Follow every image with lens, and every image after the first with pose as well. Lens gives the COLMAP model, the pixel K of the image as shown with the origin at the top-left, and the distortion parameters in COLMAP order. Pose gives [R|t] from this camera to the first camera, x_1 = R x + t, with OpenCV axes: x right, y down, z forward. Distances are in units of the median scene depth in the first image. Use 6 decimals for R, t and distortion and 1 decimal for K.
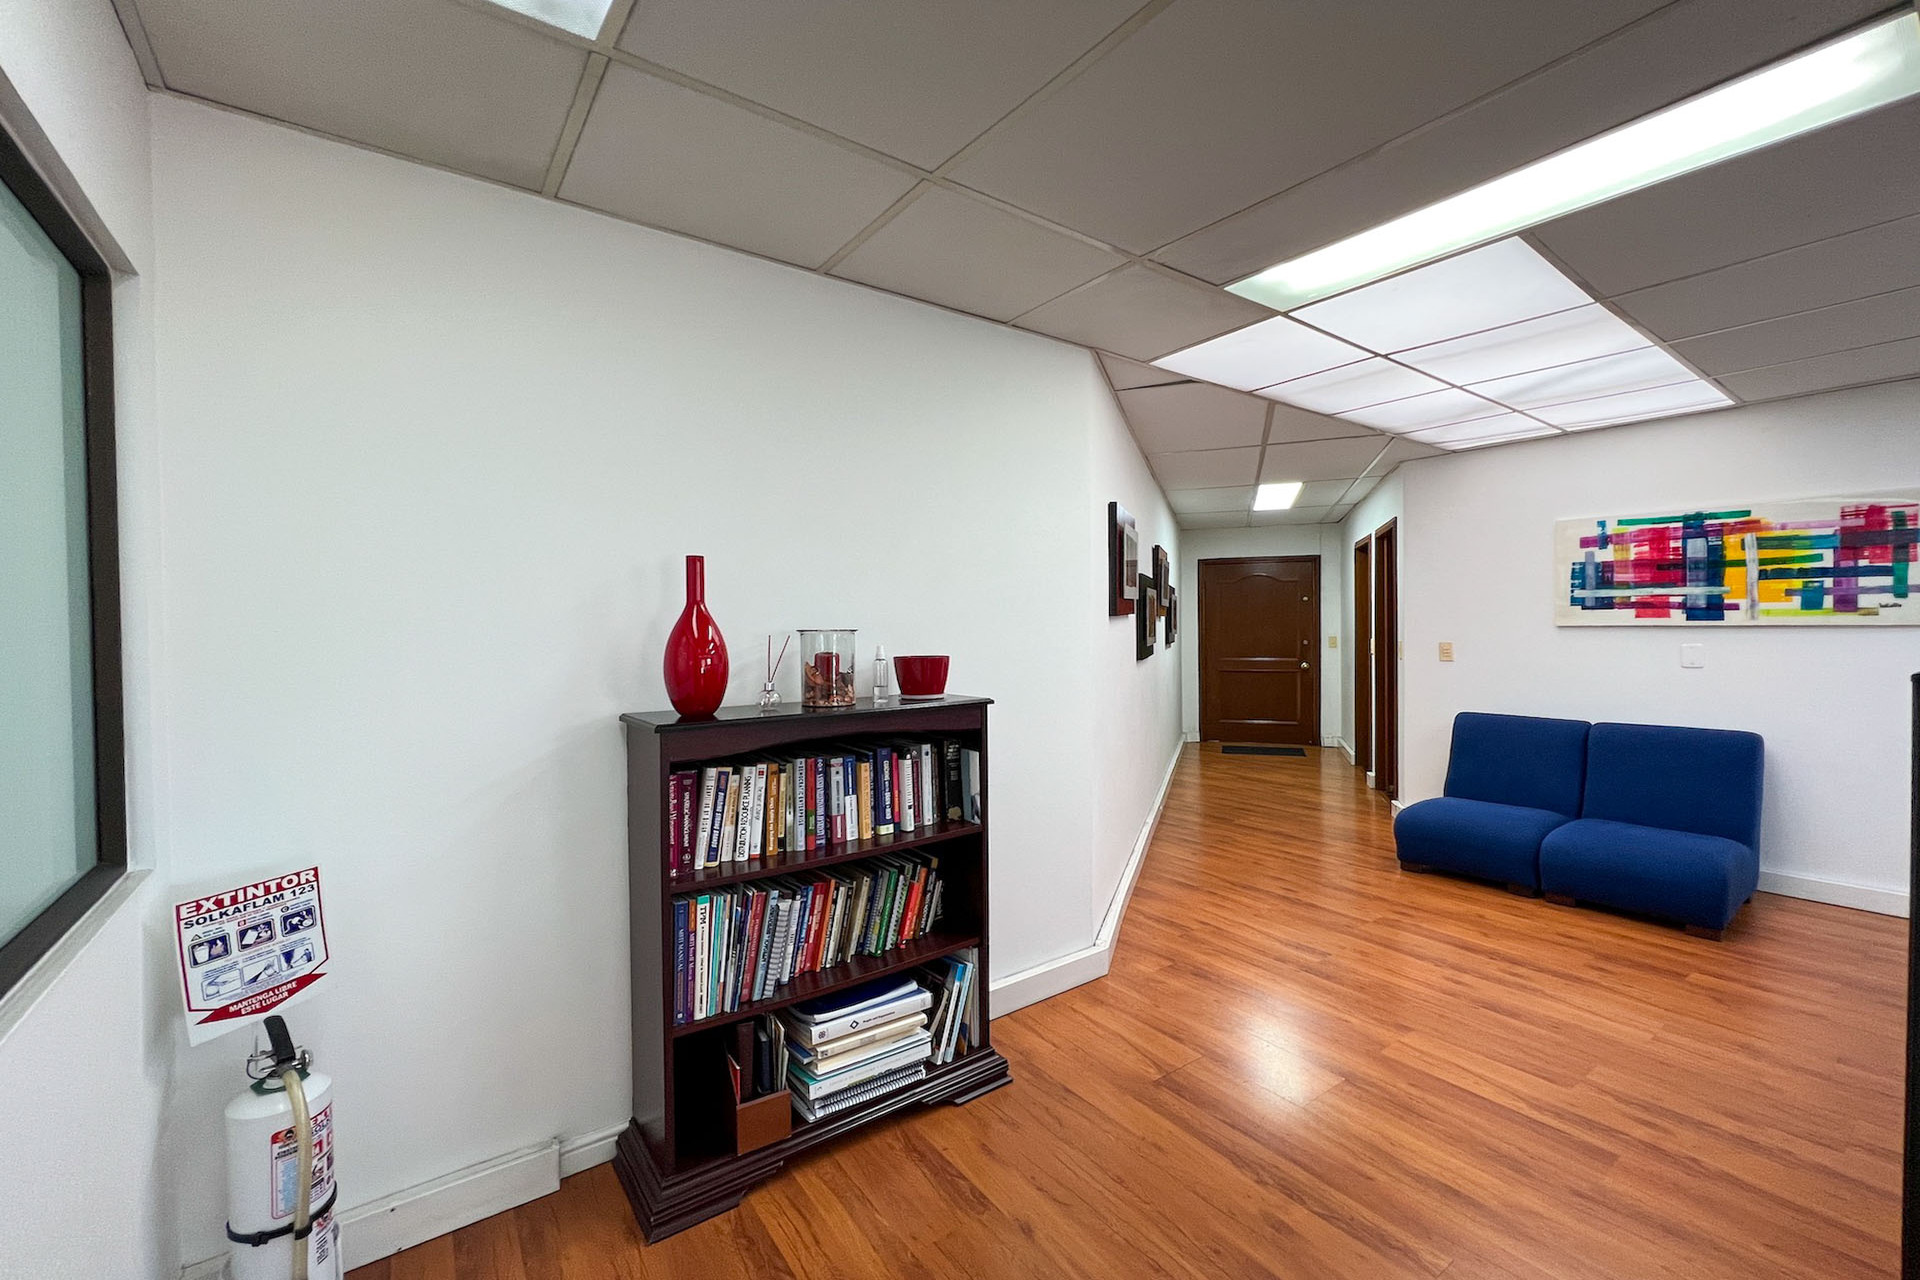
lens RADIAL K [[795.1, 0, 960.0], [0, 795.1, 640.0], [0, 0, 1]] dist [-0.002743, 0.000165]
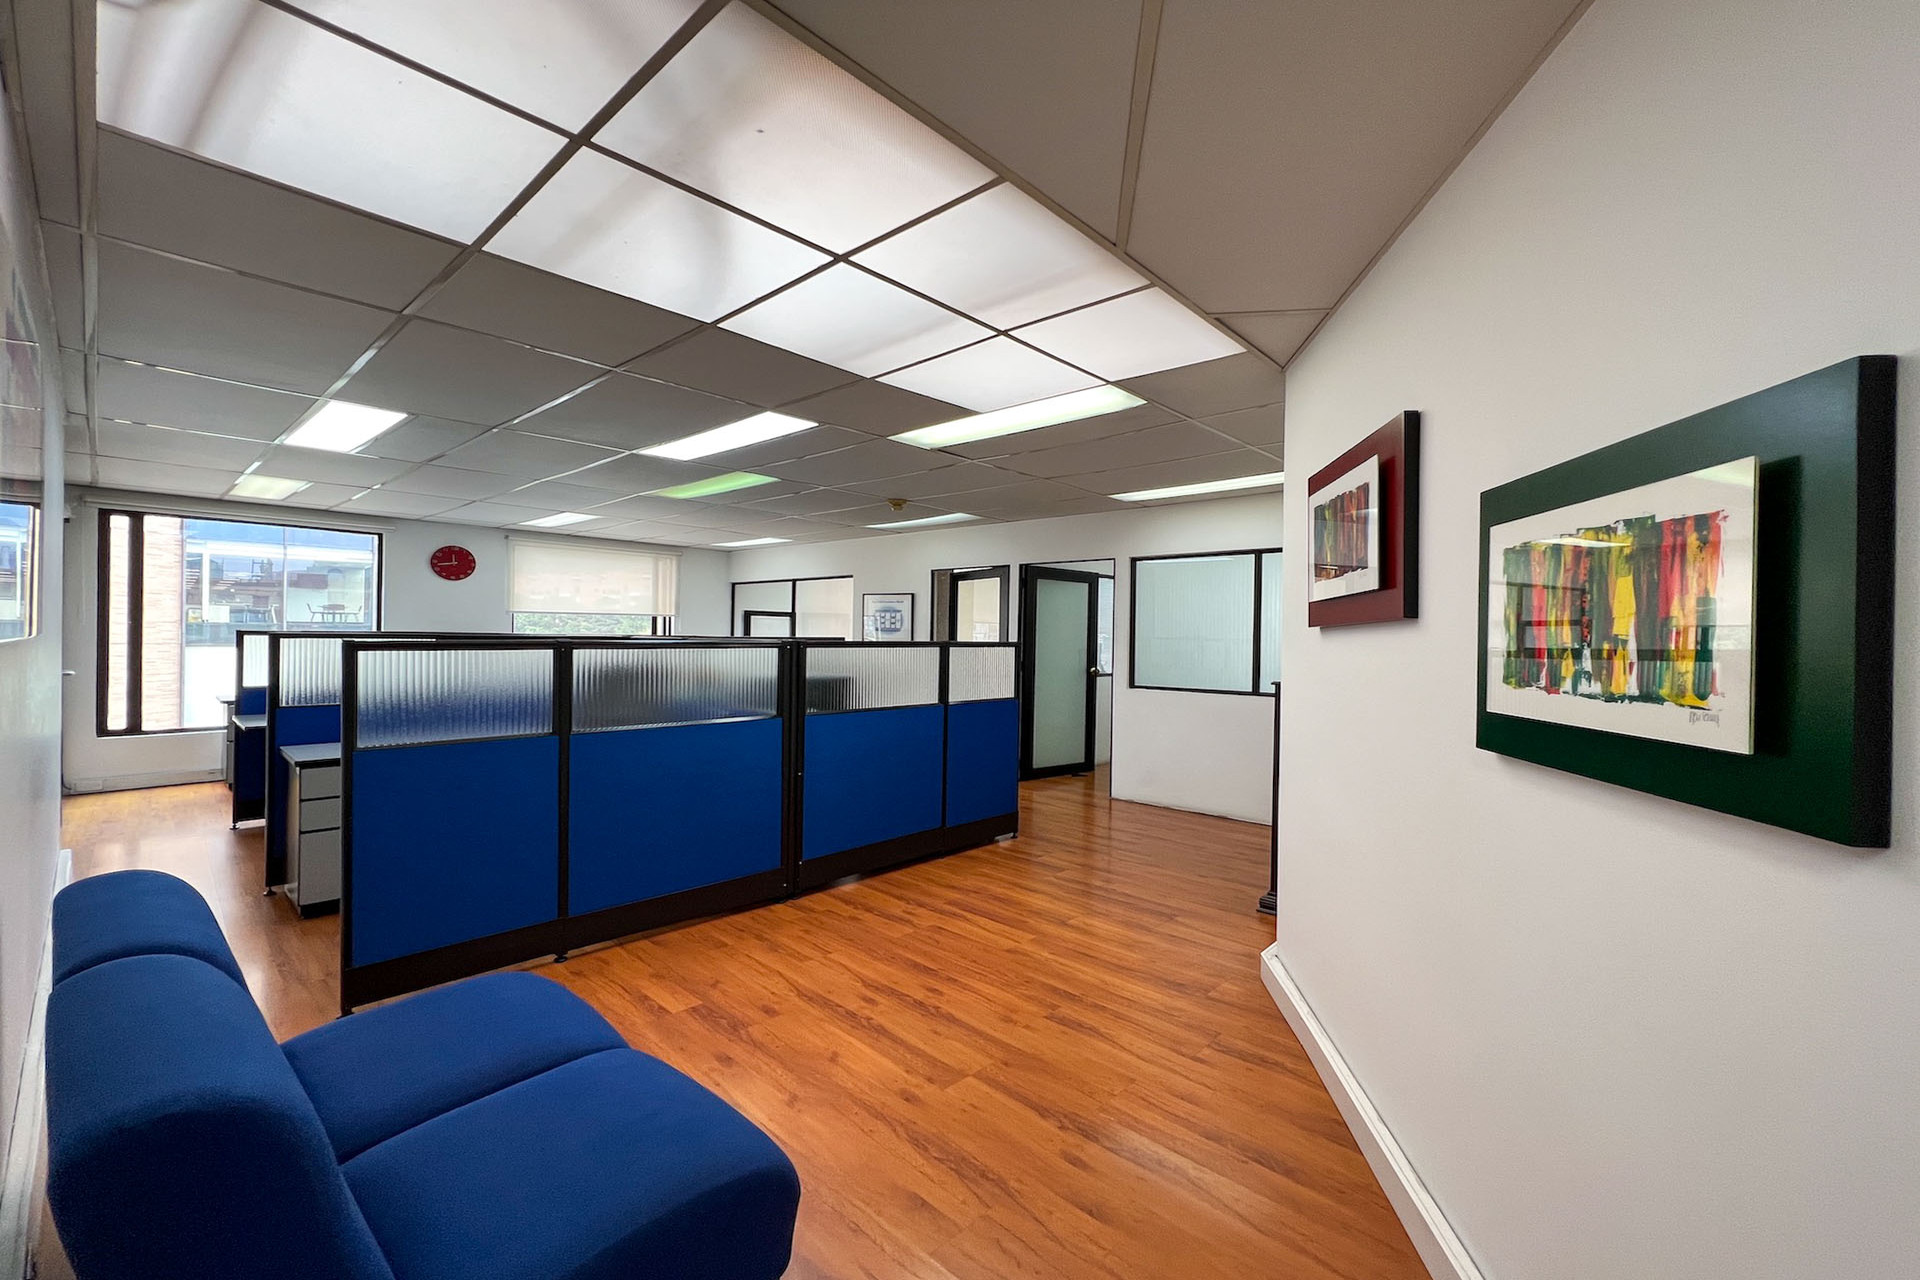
lens RADIAL K [[795.1, 0, 960.0], [0, 795.1, 640.0], [0, 0, 1]] dist [-0.002743, 0.000165]
pose [[-0.982361, -0.006341, -0.186888, 0.597803], [-0.010492, 0.999720, 0.021230, -0.026726], [0.186701, 0.022817, -0.982152, 1.512191]]
